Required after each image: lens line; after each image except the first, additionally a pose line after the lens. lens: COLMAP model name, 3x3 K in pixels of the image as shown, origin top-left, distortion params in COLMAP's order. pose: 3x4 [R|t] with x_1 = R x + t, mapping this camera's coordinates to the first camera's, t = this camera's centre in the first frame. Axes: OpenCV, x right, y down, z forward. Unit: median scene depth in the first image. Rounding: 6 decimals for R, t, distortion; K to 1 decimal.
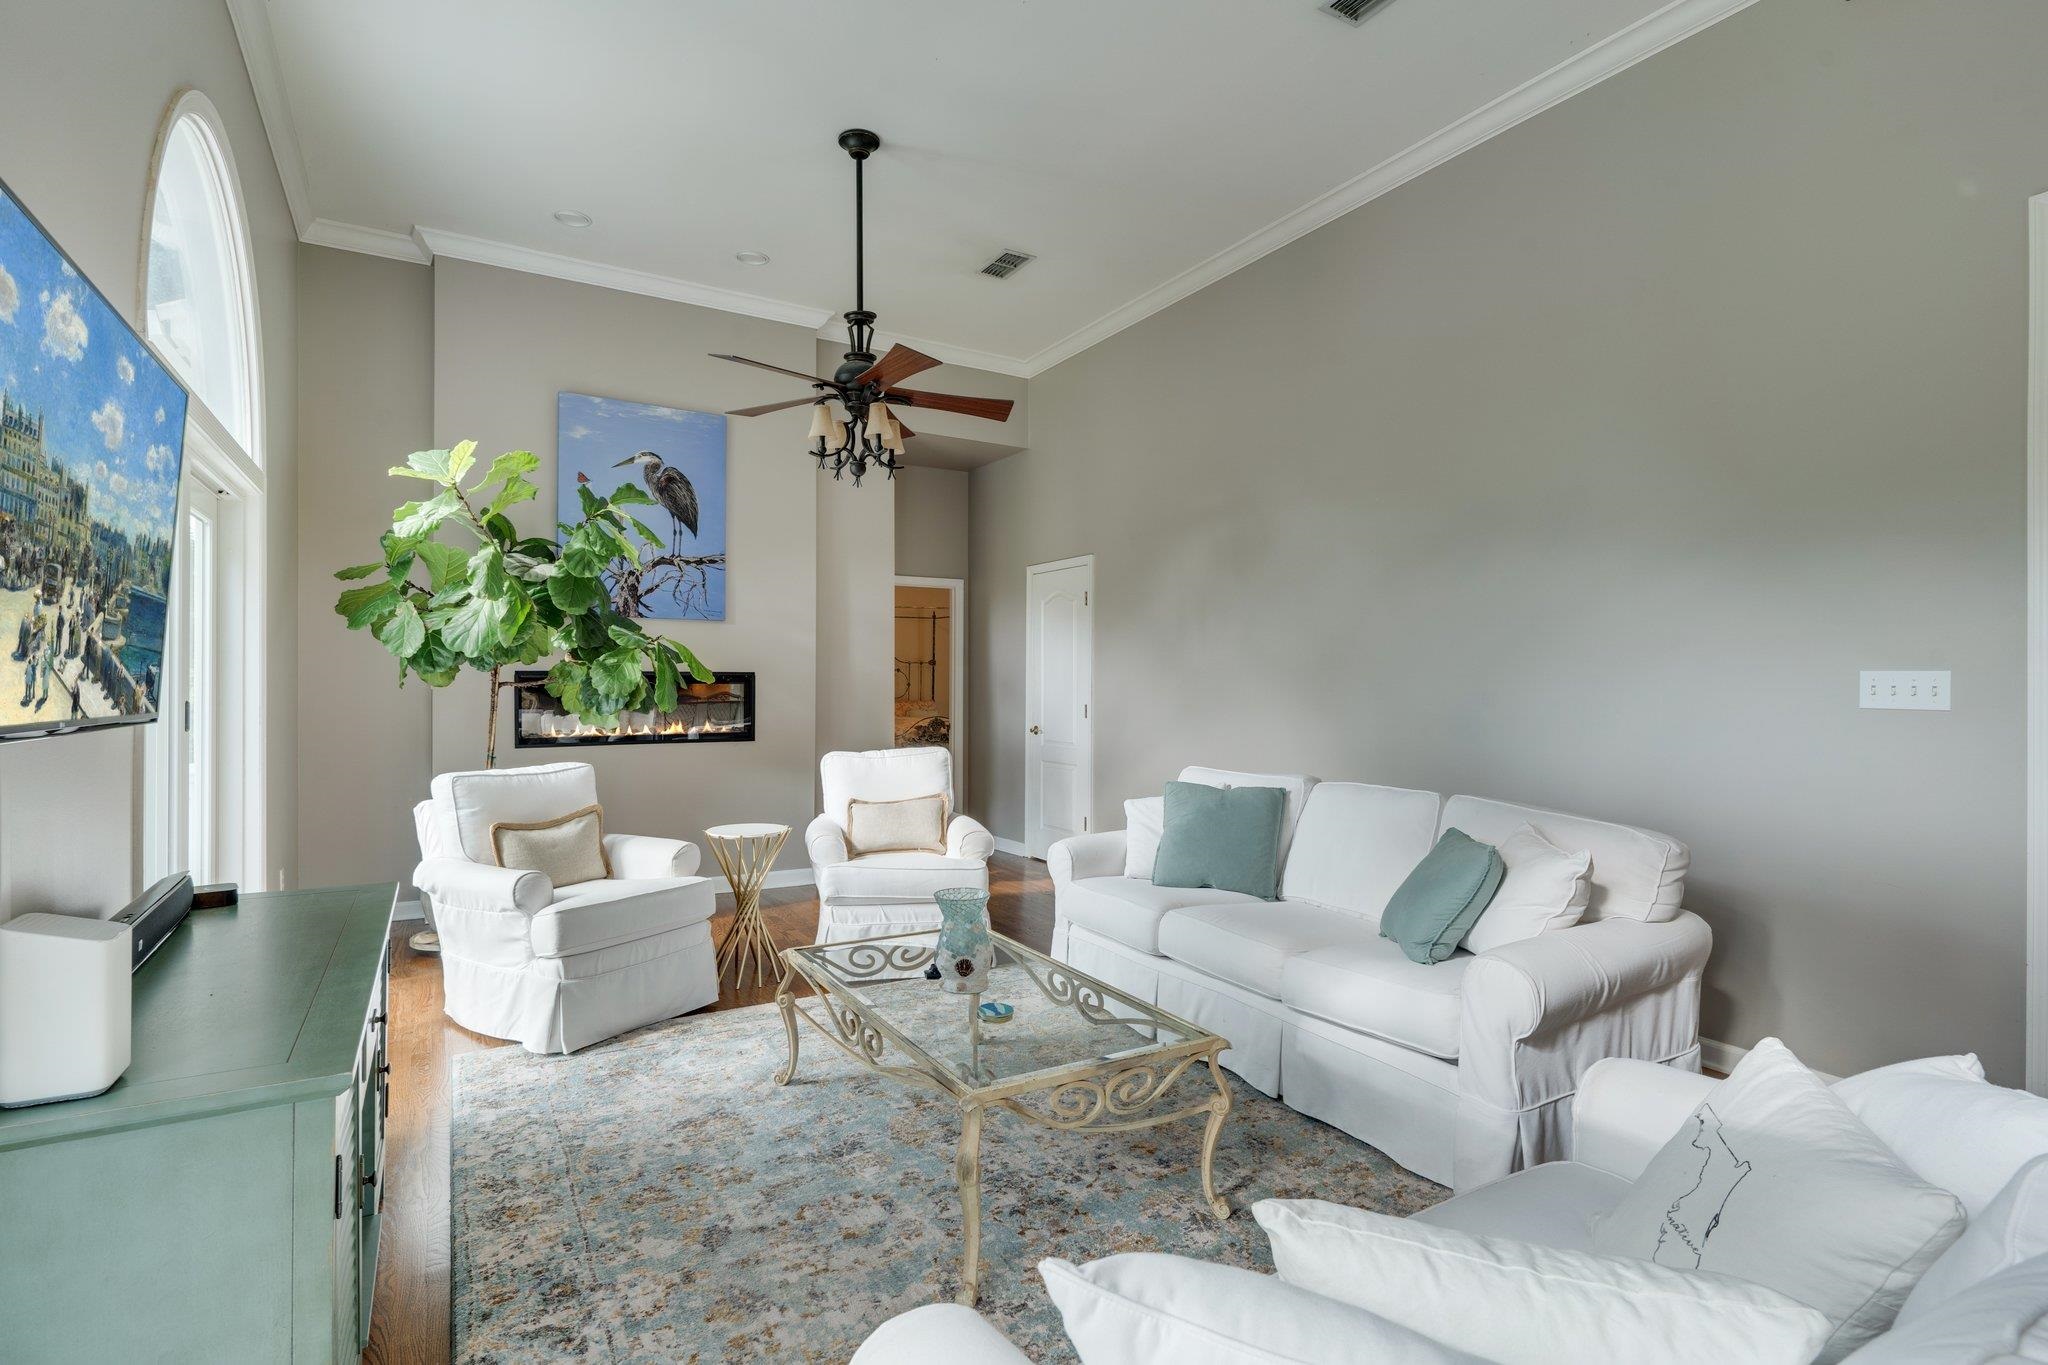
lens RADIAL K [[998.4, 0, 1024.0], [0, 998.4, 682.5], [0, 0, 1]] dist [-0.001471, -0.000819]
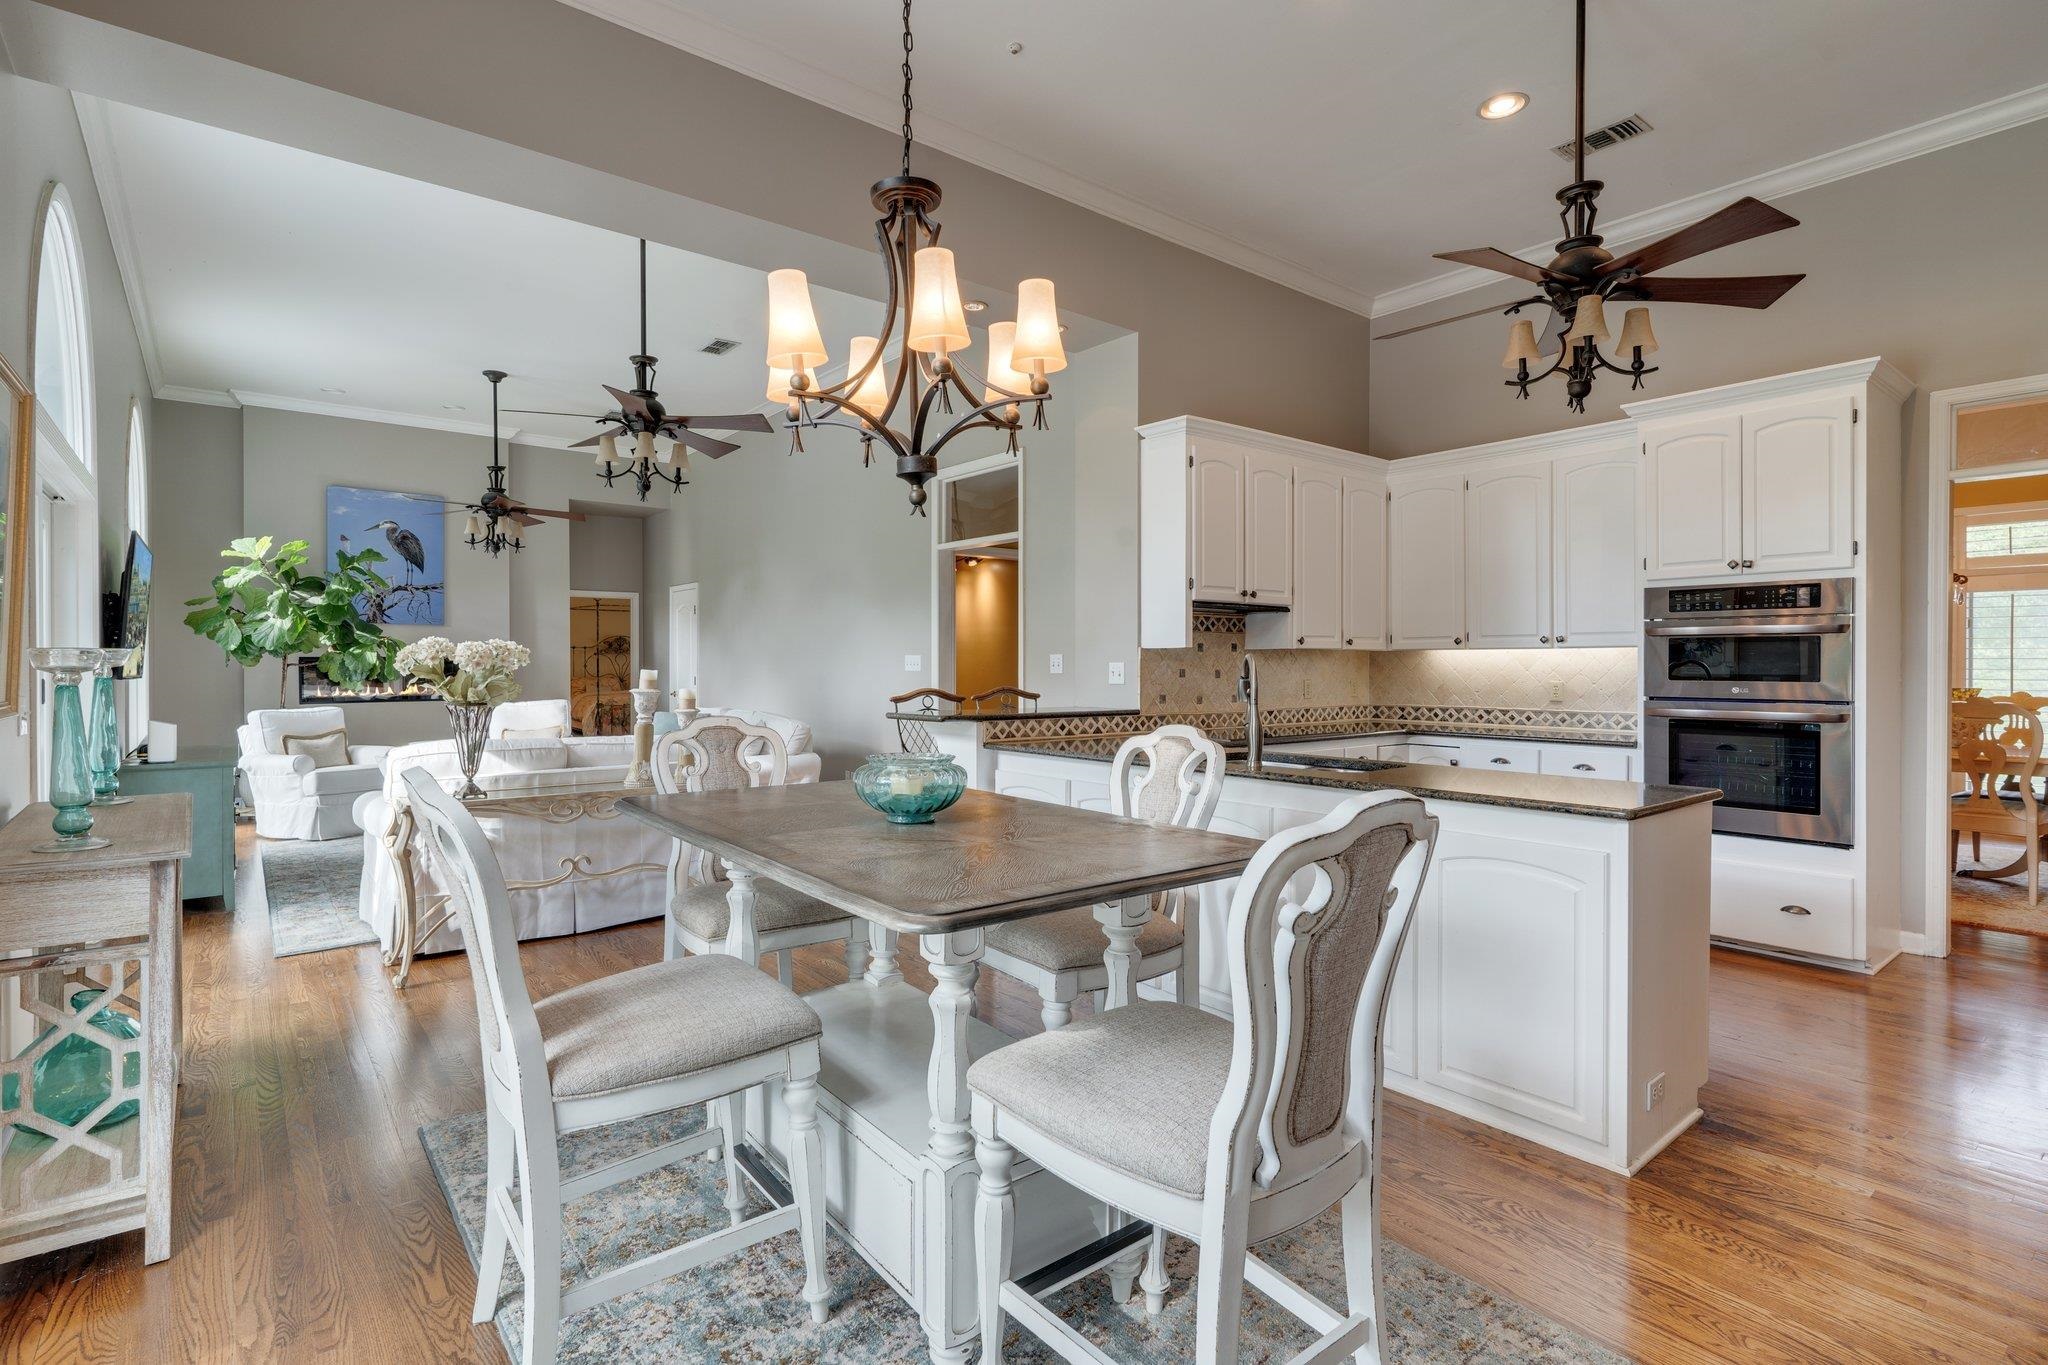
lens RADIAL K [[995.3, 0, 1021.3], [0, 995.3, 668.7], [0, 0, 1]] dist [-0.000504, 0.000487]
pose [[0.989974, -0.005388, 0.141146, 0.513105], [0.004809, 0.999979, 0.004442, 0.006795], [-0.141167, -0.003719, 0.989979, -0.929595]]
